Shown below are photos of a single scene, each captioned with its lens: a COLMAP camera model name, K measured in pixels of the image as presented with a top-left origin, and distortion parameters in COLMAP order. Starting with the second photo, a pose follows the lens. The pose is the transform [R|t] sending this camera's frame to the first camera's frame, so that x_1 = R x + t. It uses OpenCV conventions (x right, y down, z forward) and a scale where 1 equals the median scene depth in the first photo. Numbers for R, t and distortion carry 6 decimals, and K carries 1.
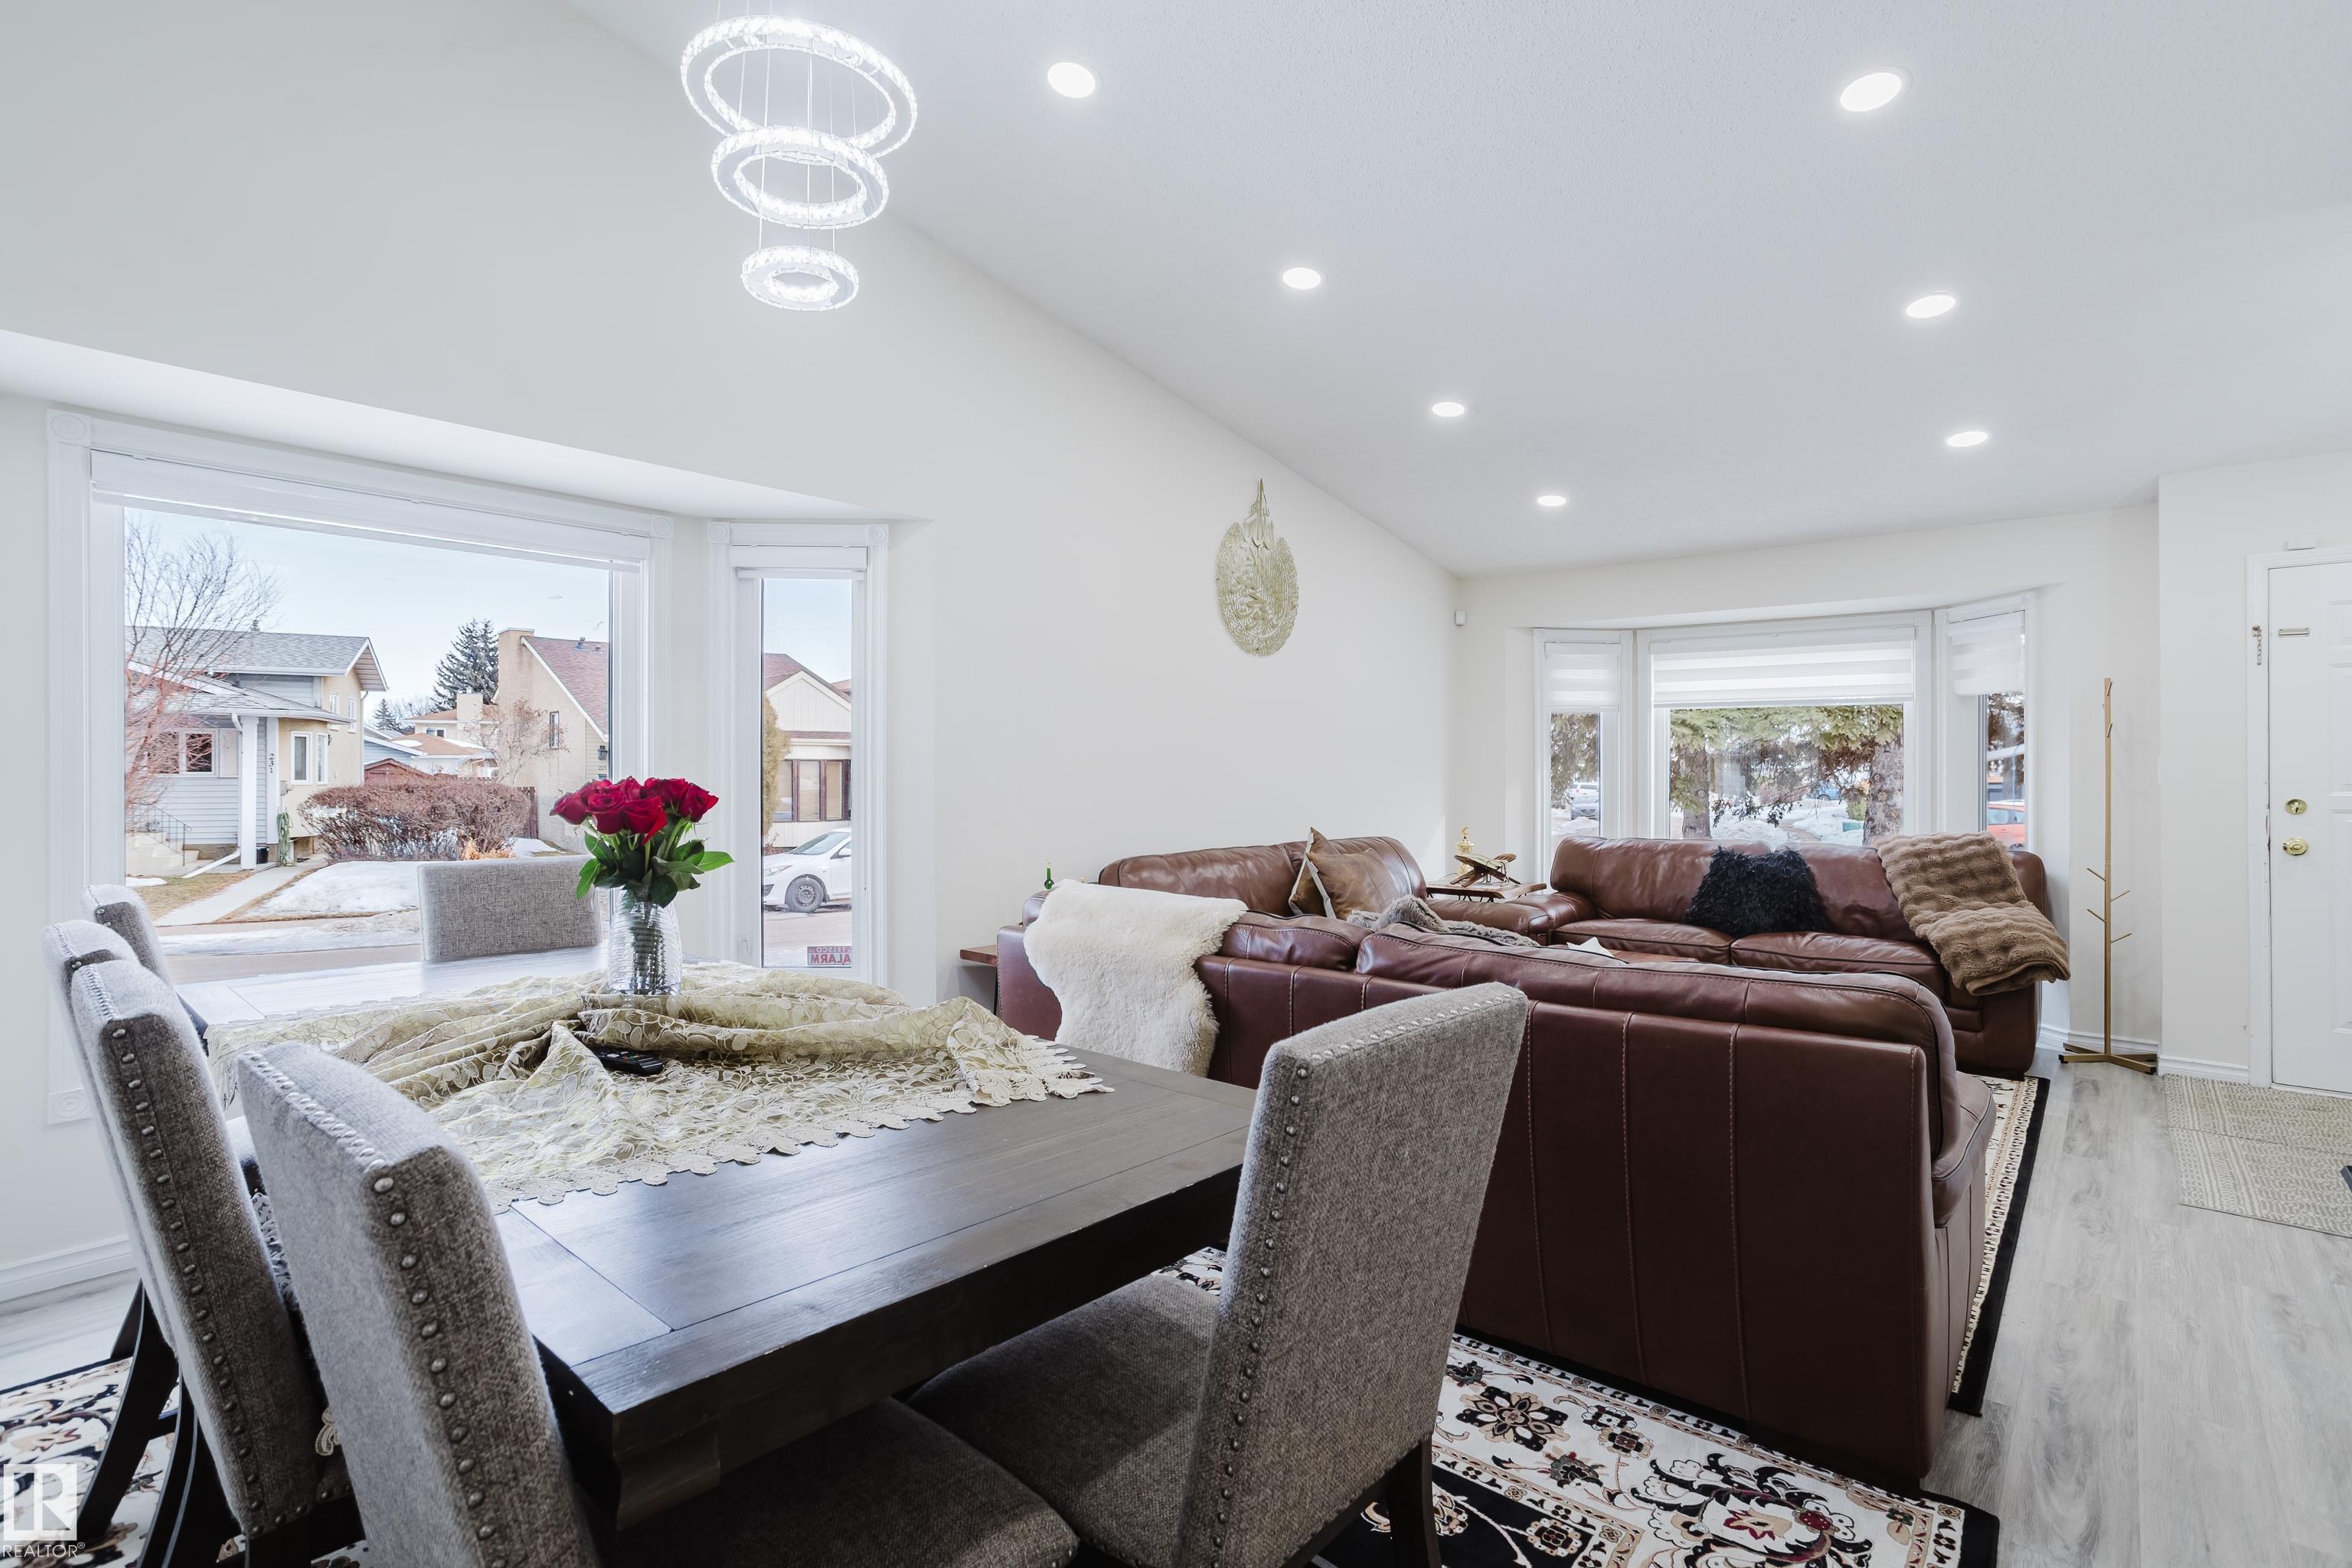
lens RADIAL K [[1171.3, 0, 1176.0], [0, 1171.3, 784.0], [0, 0, 1]] dist [-0.004146, 0.019165]
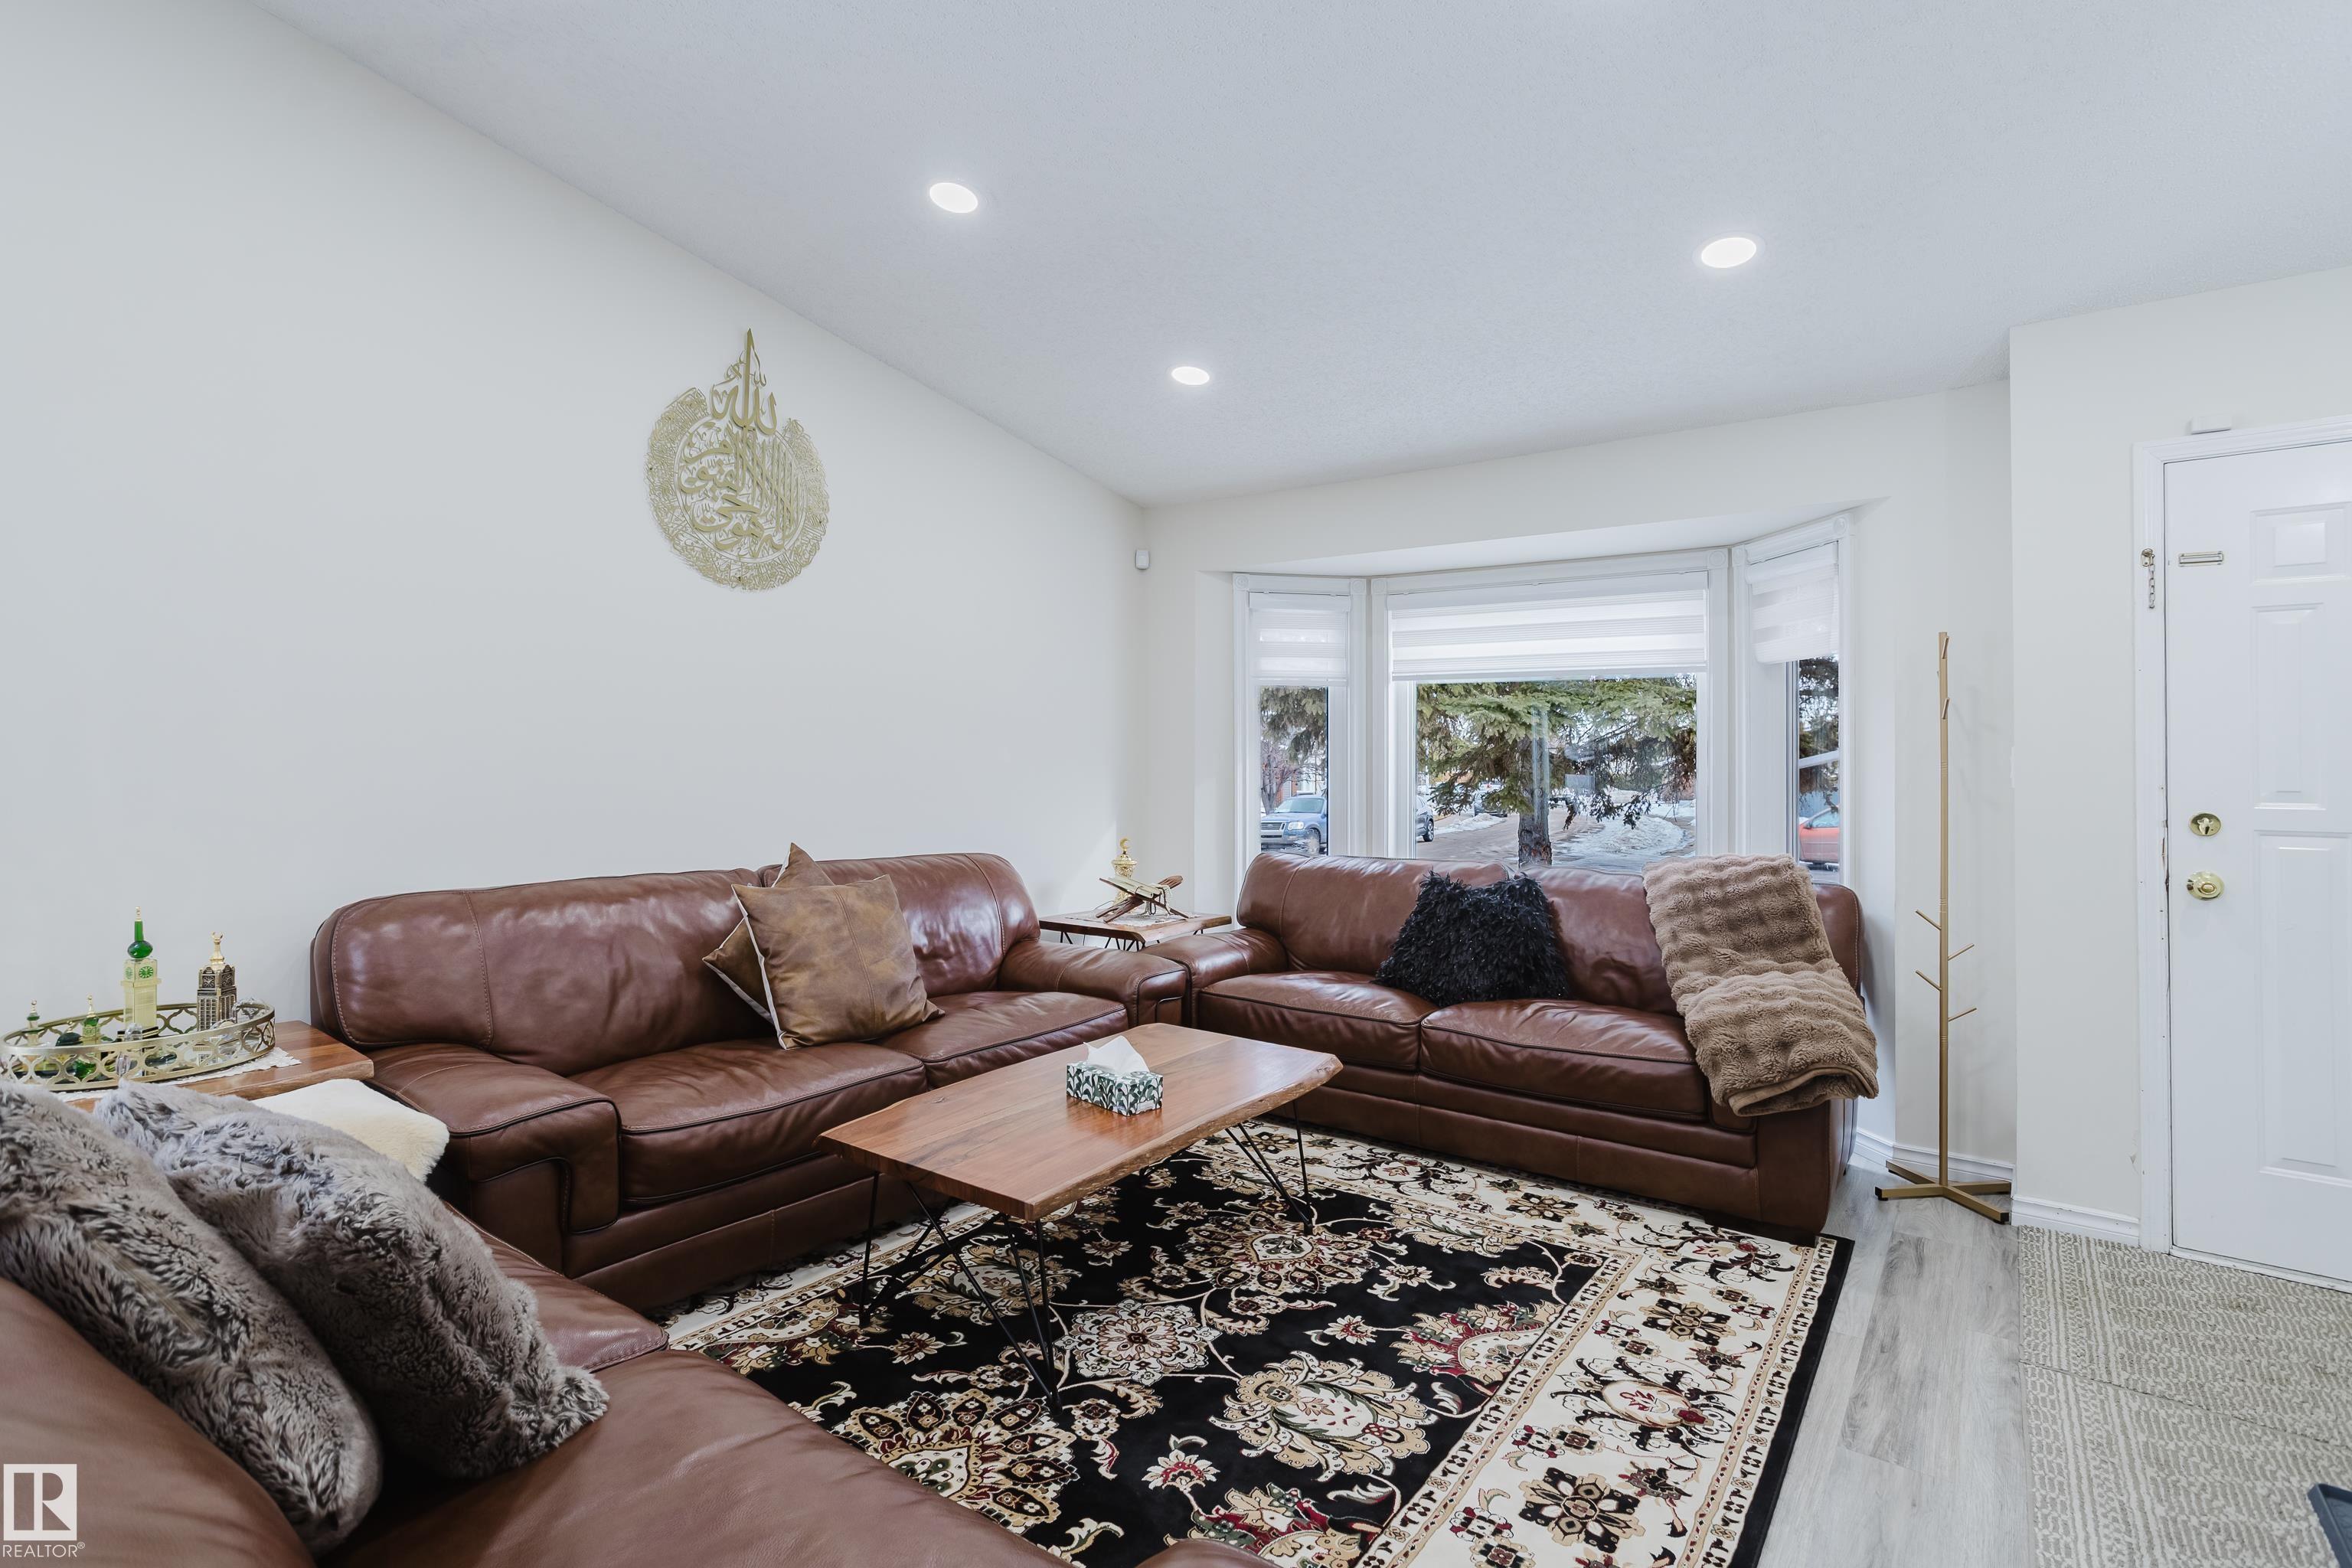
lens RADIAL K [[1150.6, 0, 1173.8], [0, 1150.6, 760.9], [0, 0, 1]] dist [-0.027269, 0.022615]
pose [[0.998877, 0.007135, 0.046837, 0.299348], [-0.006543, 0.999897, -0.012792, -0.003867], [-0.046924, 0.012471, 0.998821, 0.342433]]
